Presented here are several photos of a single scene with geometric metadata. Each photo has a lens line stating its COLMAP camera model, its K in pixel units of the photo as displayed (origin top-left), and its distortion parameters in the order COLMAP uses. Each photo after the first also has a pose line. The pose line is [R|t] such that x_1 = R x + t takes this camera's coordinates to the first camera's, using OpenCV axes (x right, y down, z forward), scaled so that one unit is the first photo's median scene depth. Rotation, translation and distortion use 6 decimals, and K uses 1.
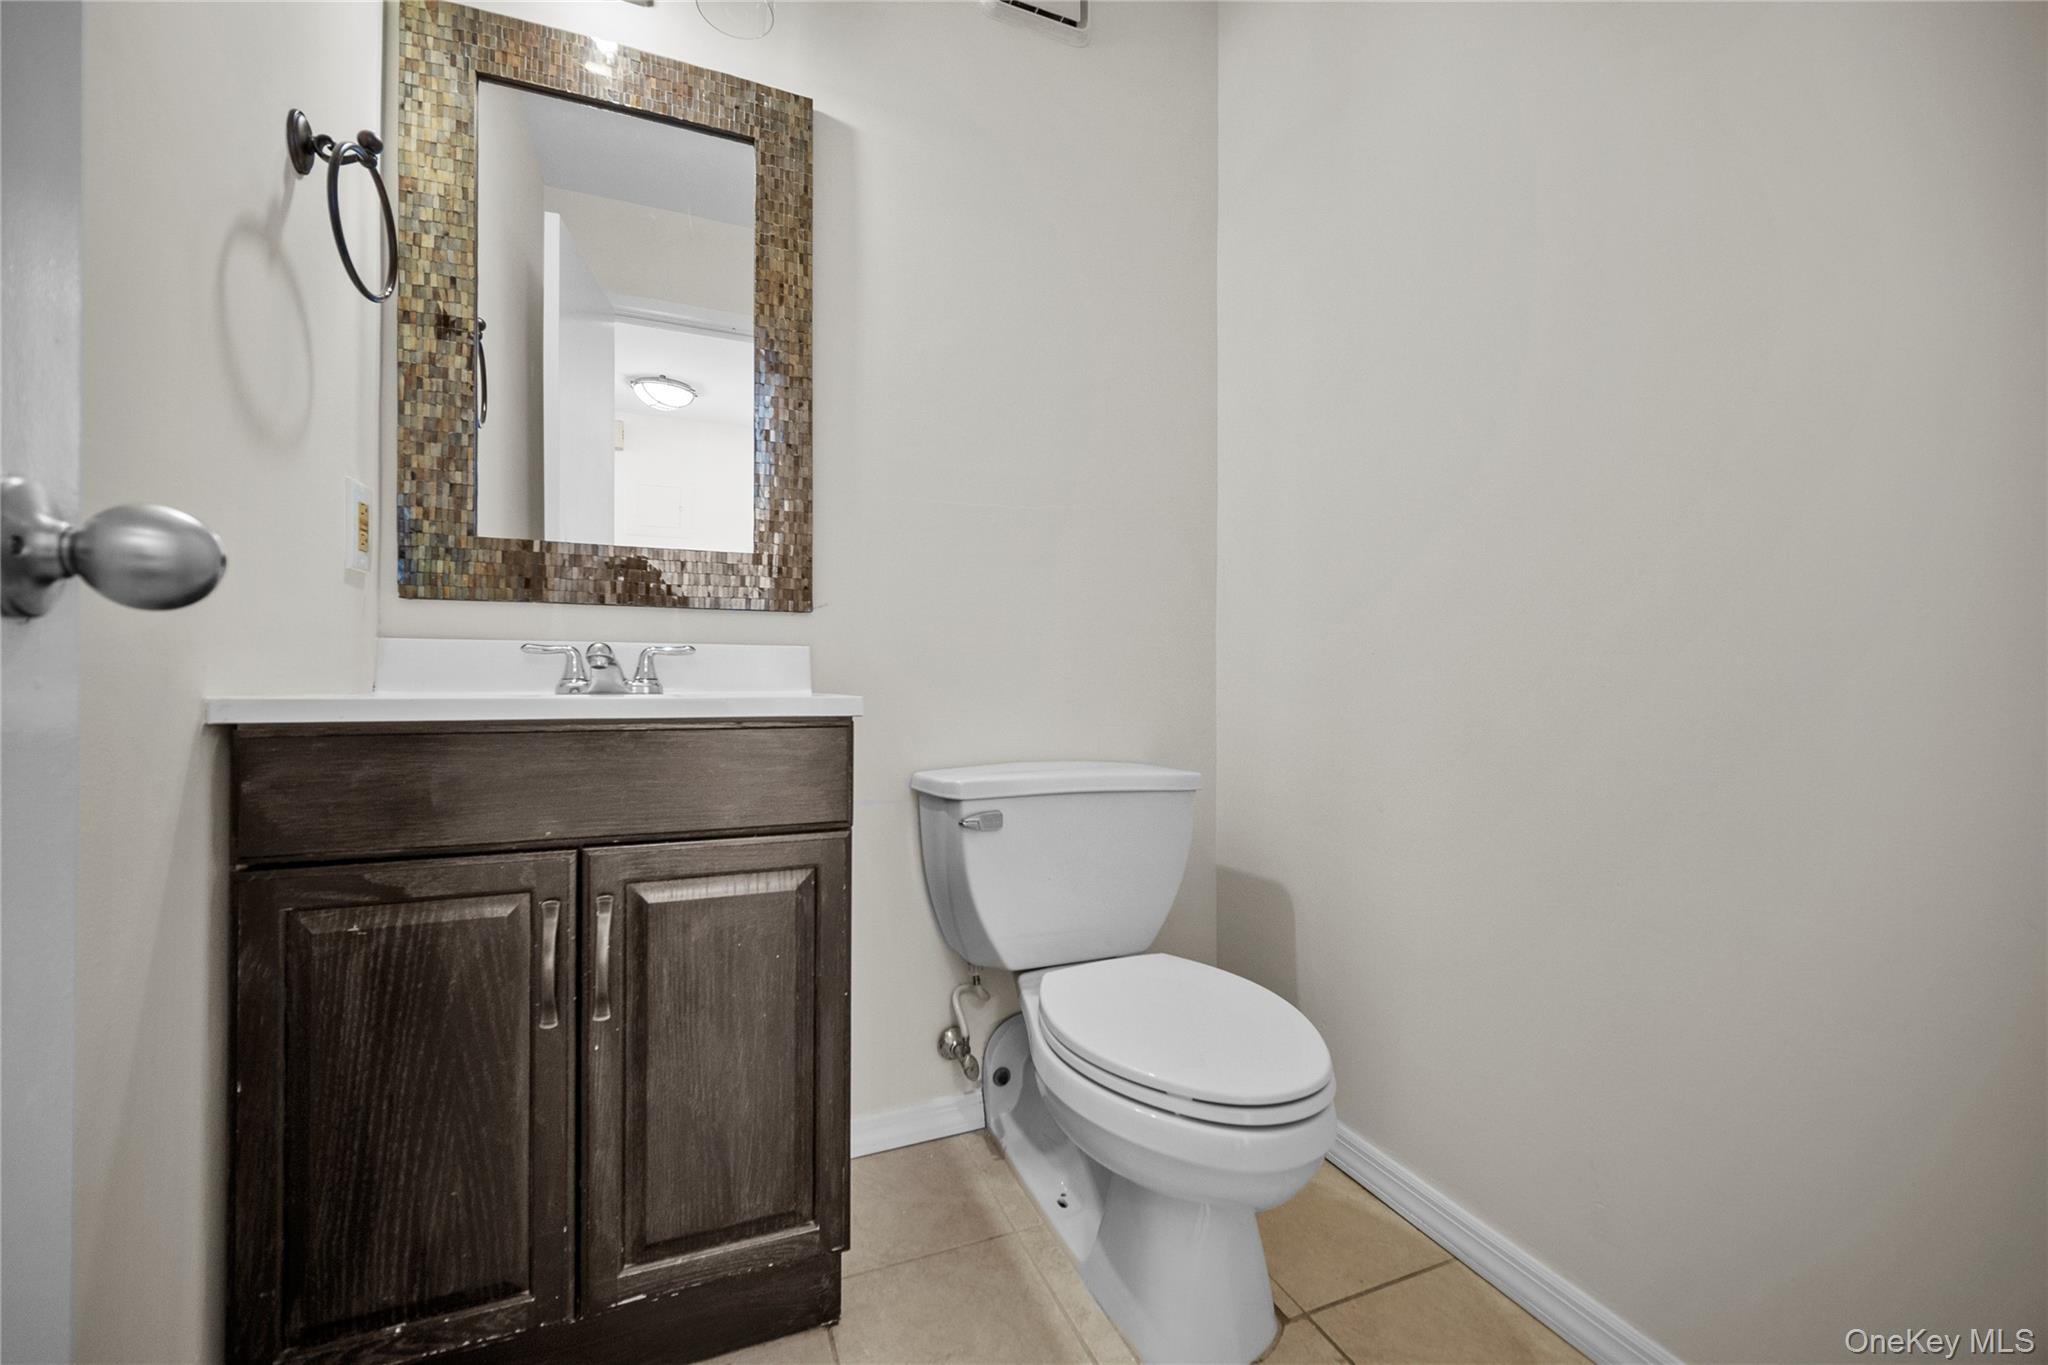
lens RADIAL K [[807.6, 0, 1022.0], [0, 807.6, 675.1], [0, 0, 1]] dist [-0.003241, -0.000614]
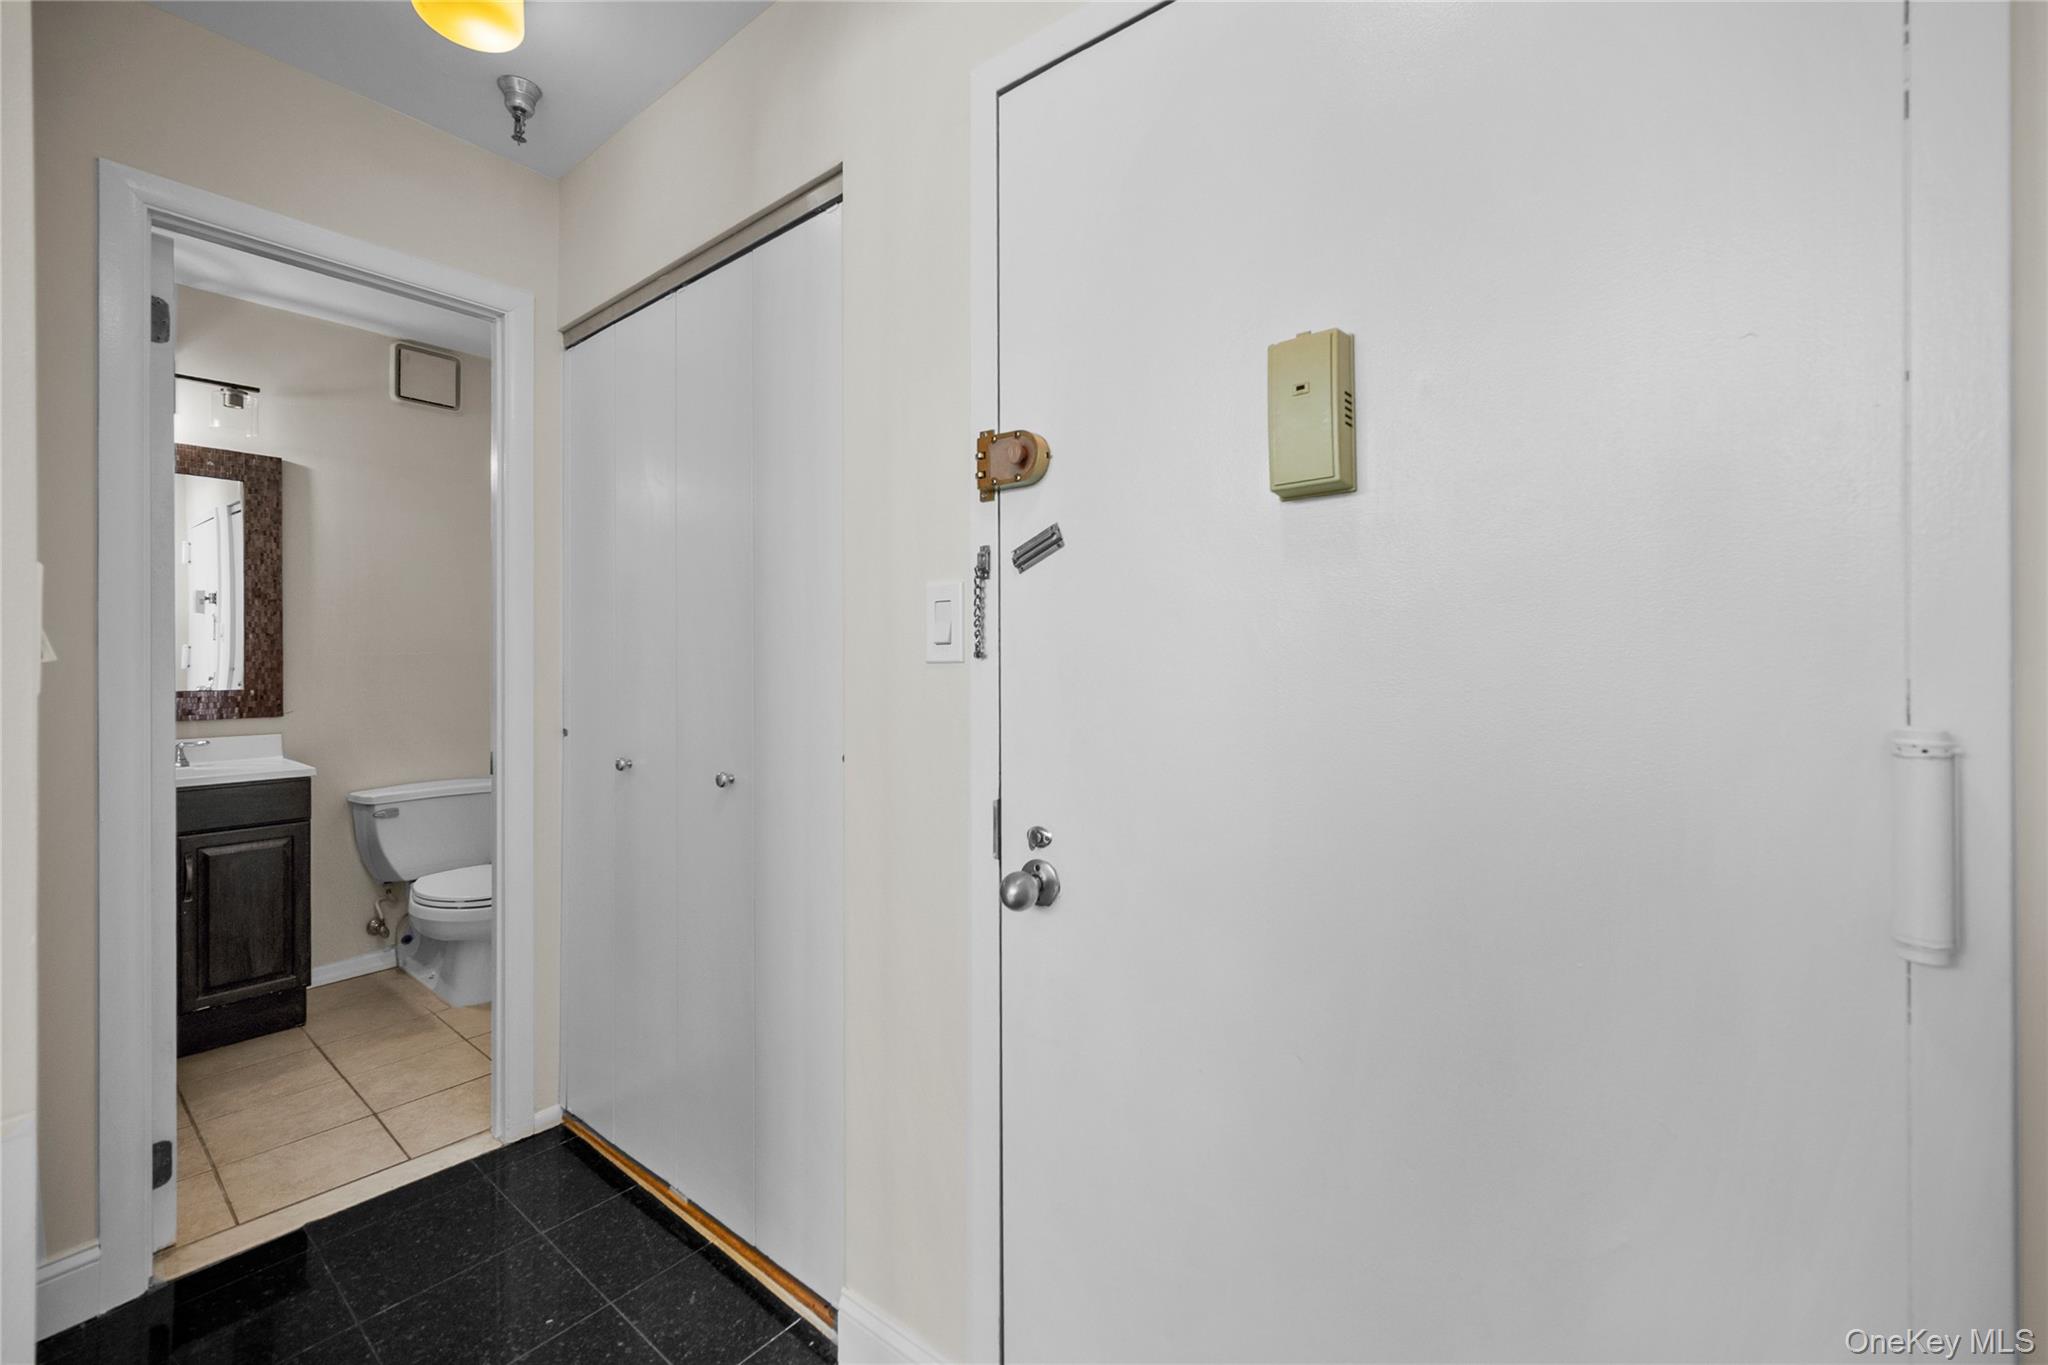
lens RADIAL K [[807.6, 0, 1022.0], [0, 807.6, 675.1], [0, 0, 1]] dist [-0.003241, -0.000614]
pose [[0.864003, 0.002205, 0.503481, 0.322456], [-0.017802, 0.999499, 0.026171, -0.270585], [-0.503172, -0.031575, 0.863610, -1.667262]]
